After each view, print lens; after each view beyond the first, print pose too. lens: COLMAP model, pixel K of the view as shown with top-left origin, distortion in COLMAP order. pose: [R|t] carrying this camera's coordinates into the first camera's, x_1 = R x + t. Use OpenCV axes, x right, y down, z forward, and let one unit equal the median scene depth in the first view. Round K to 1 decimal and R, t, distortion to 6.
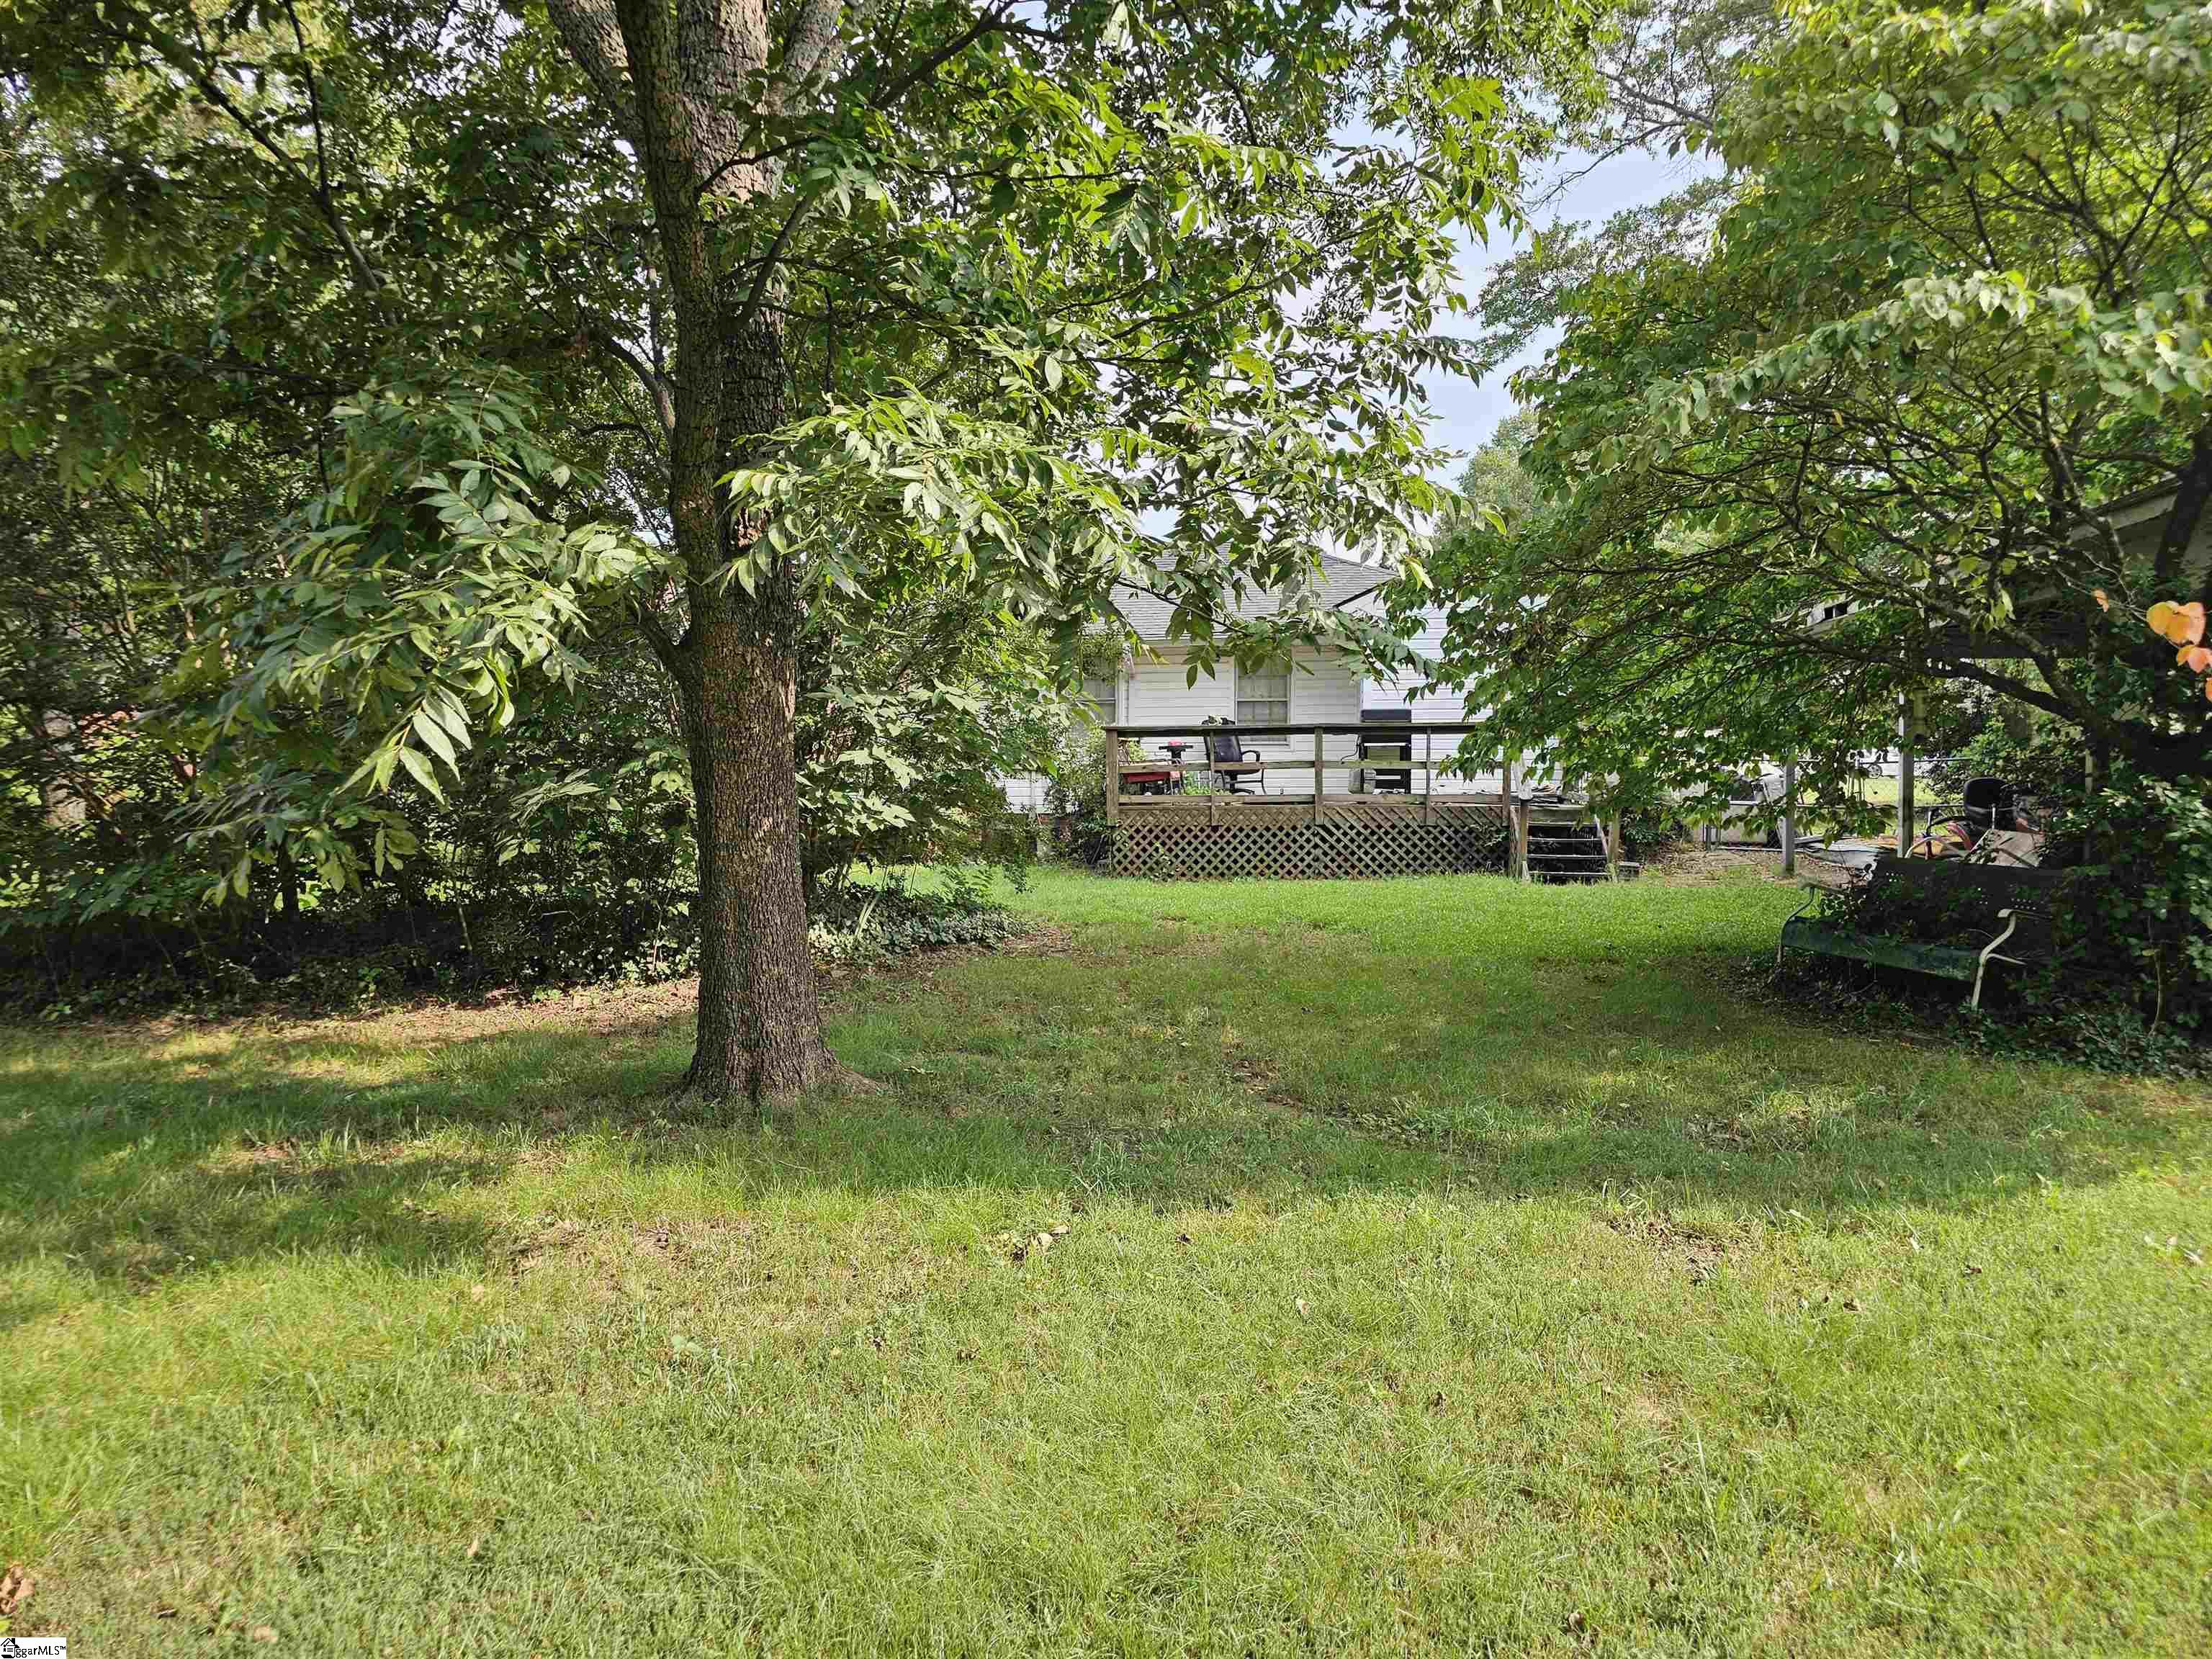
lens RADIAL K [[1483.7, 0, 1117.2], [0, 1483.7, 838.9], [0, 0, 1]] dist [0.025135, -0.022281]
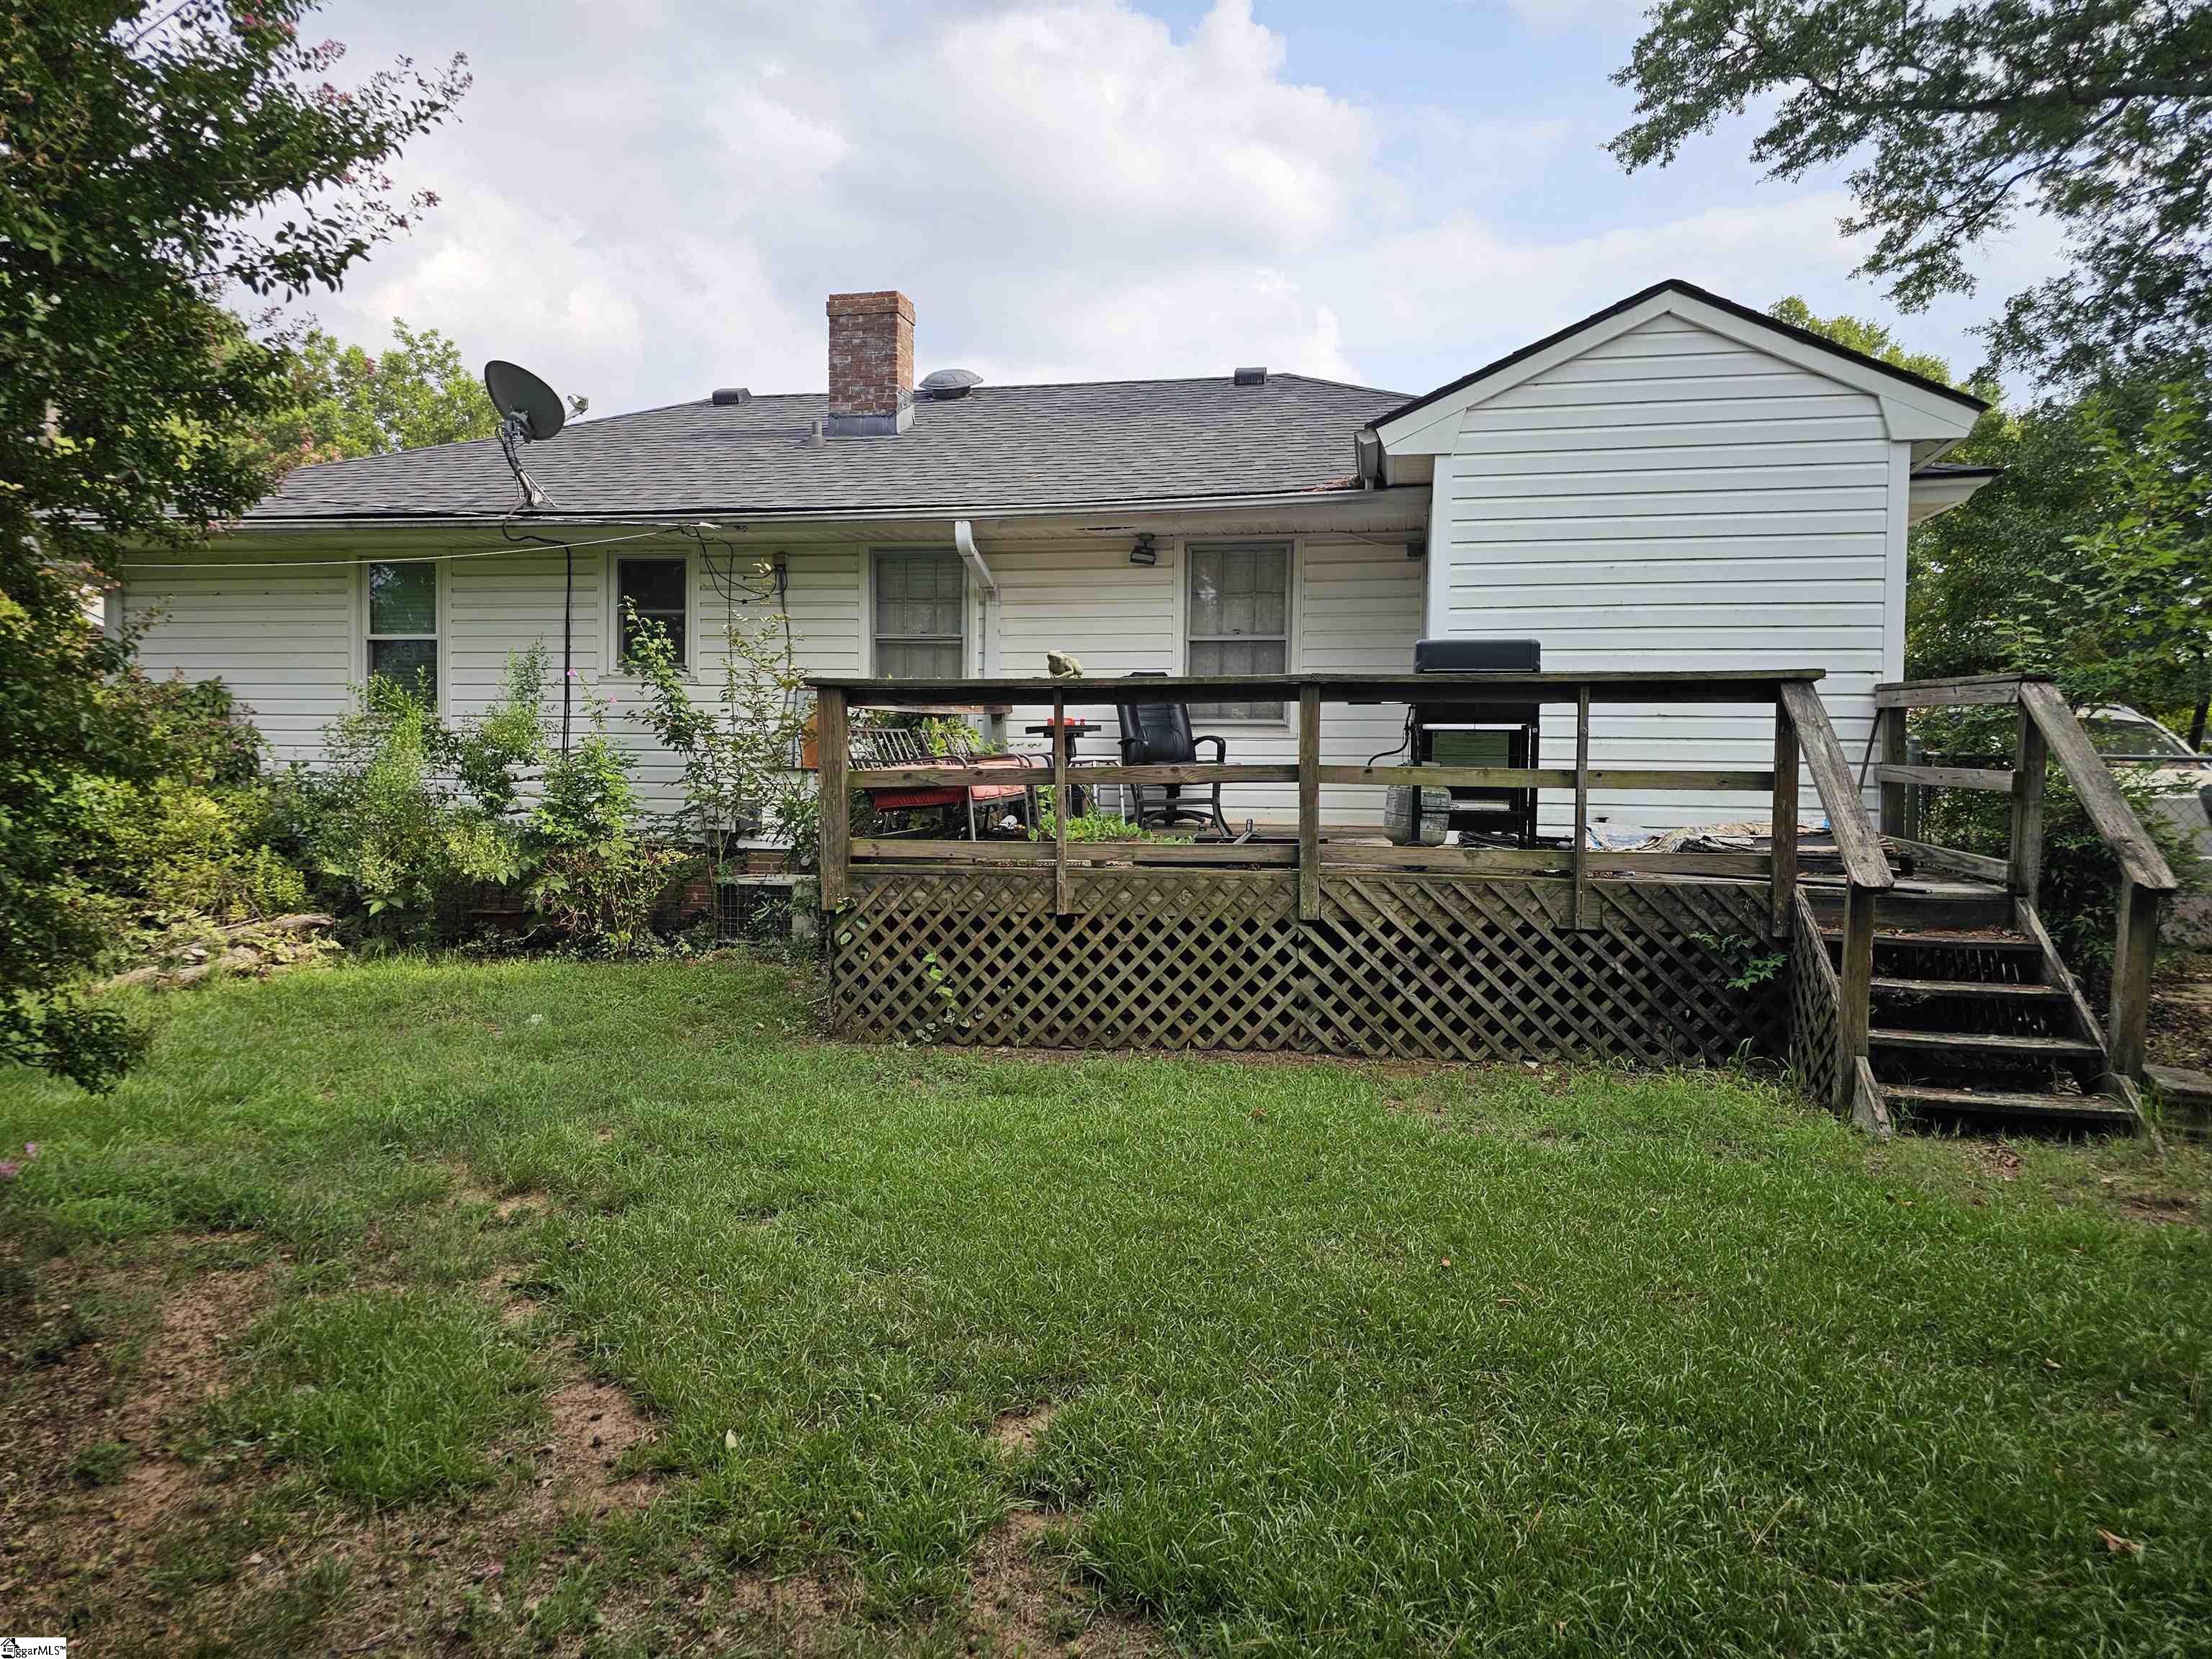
lens RADIAL K [[1483.7, 0, 1117.2], [0, 1483.7, 838.9], [0, 0, 1]] dist [0.025135, -0.022281]
pose [[0.998087, 0.013049, -0.060434, 0.106885], [-0.012249, 0.999833, 0.013586, -0.036955], [0.060601, -0.012819, 0.998080, 0.582104]]
